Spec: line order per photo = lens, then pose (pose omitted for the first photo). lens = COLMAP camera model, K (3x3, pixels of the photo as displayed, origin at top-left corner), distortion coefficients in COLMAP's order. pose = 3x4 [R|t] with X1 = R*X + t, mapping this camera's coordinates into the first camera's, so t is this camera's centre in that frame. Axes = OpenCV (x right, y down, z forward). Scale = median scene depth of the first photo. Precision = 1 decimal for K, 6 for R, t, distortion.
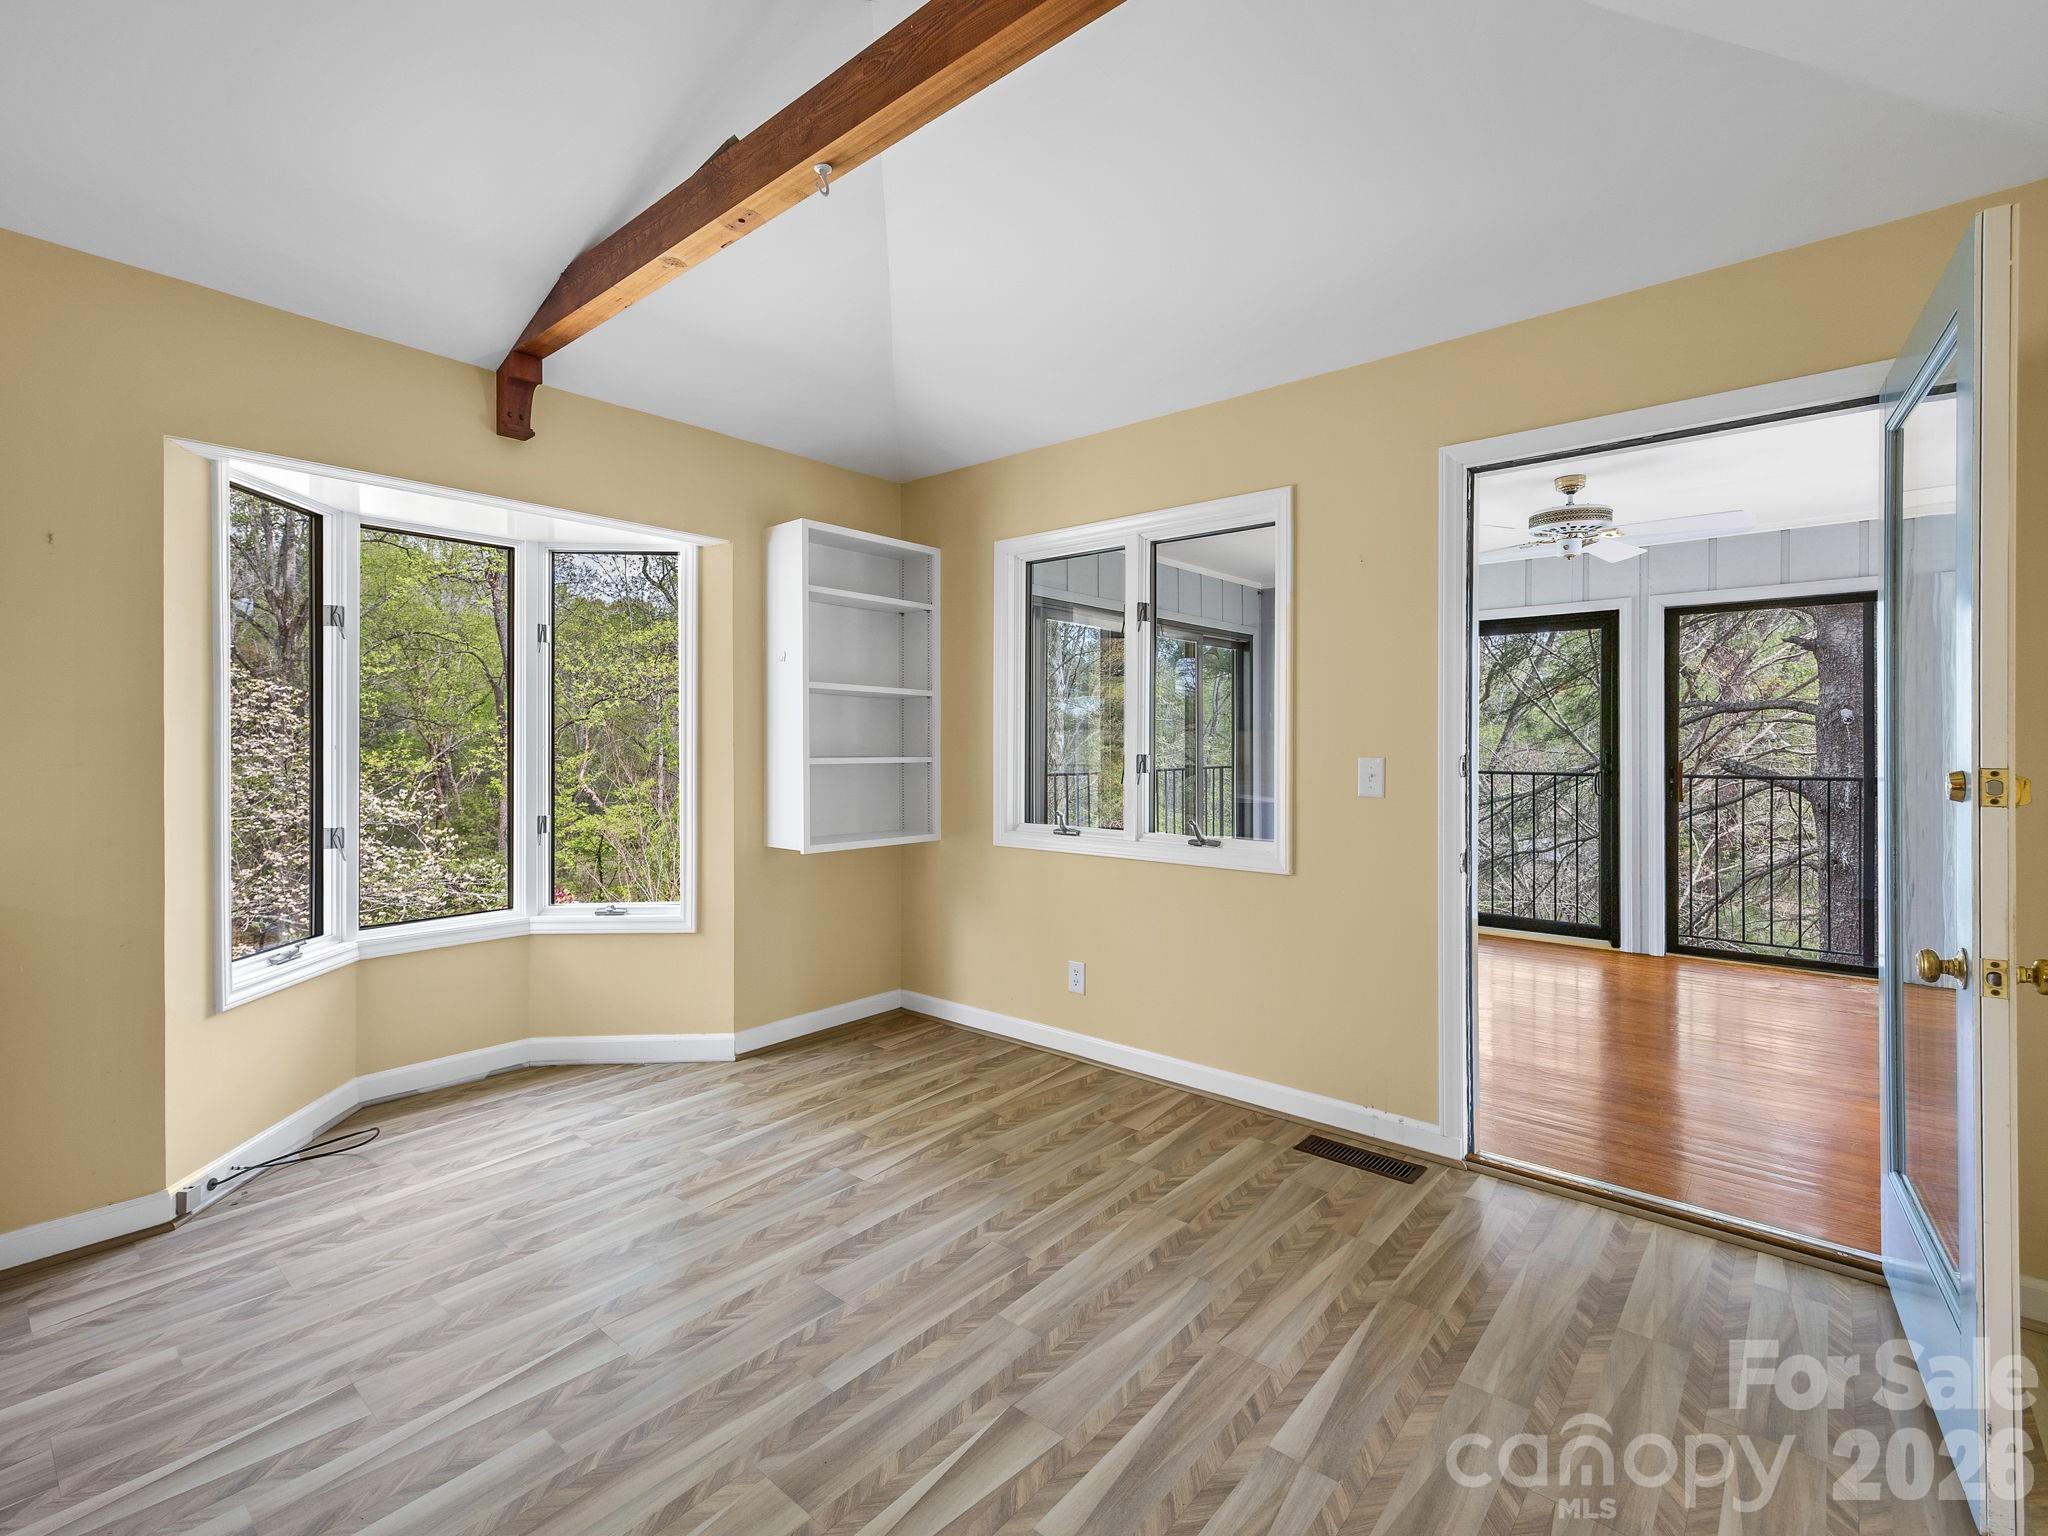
lens RADIAL K [[927.5, 0, 1030.9], [0, 927.5, 756.3], [0, 0, 1]] dist [0.001432, 0.000340]
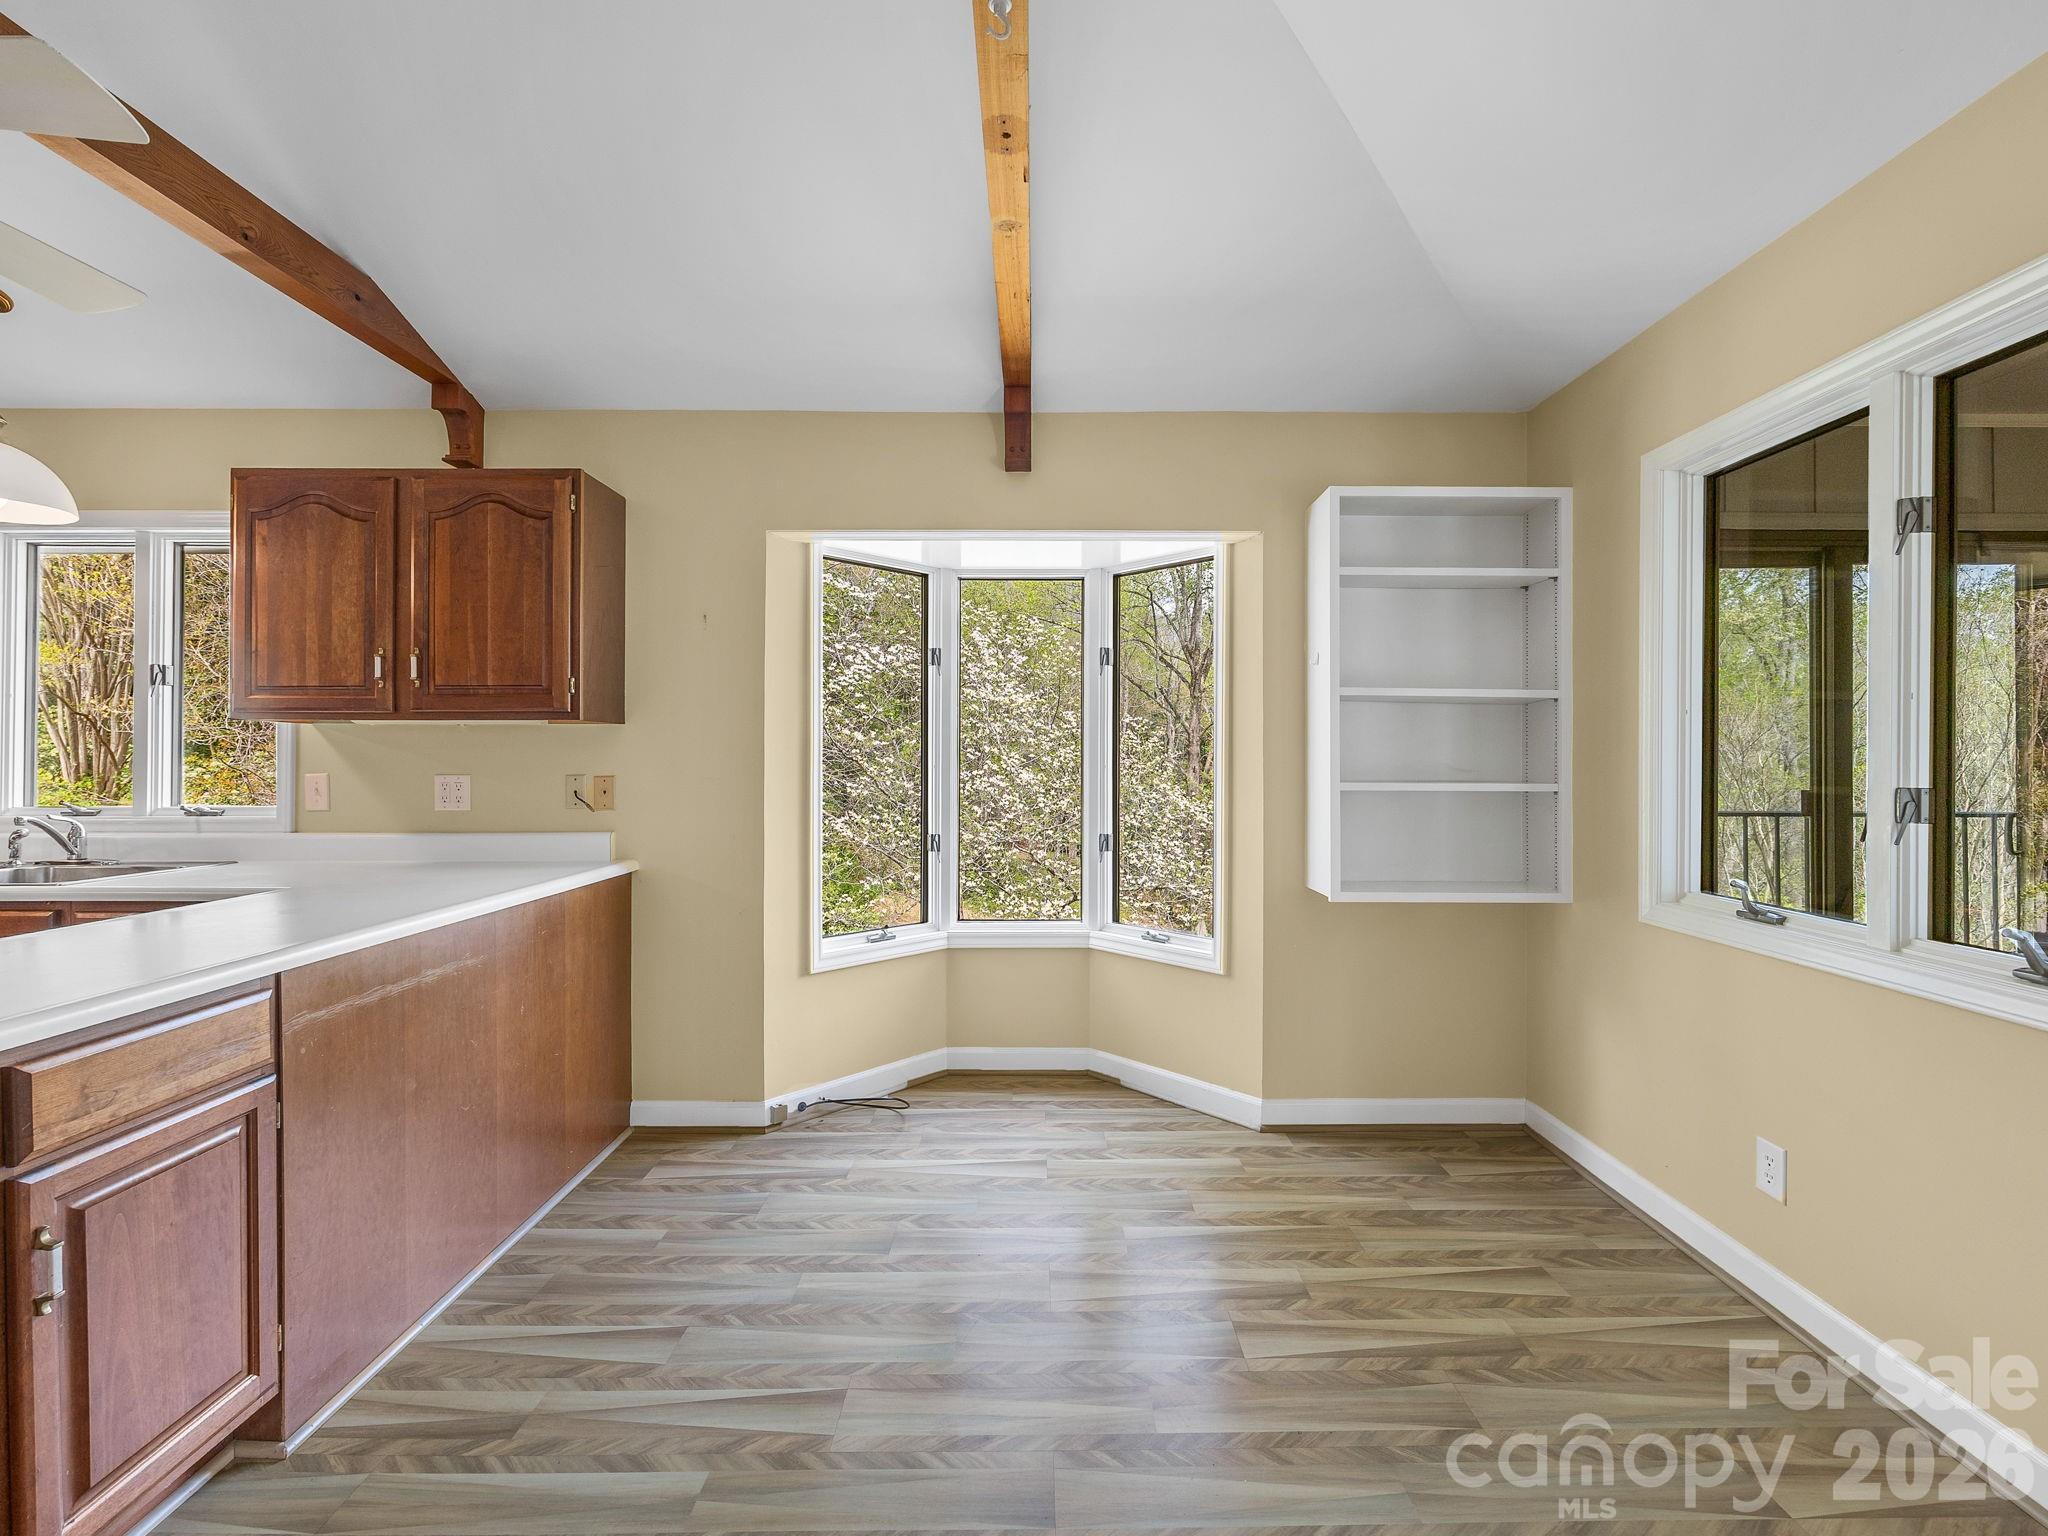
lens RADIAL K [[903.3, 0, 1024.0], [0, 903.3, 768.0], [0, 0, 1]] dist [-0.008424, 0.000062]
pose [[0.645269, 0.006041, -0.763932, 0.196121], [-0.012255, 0.999922, -0.002445, -0.006113], [0.763857, 0.010940, 0.645292, 0.313280]]
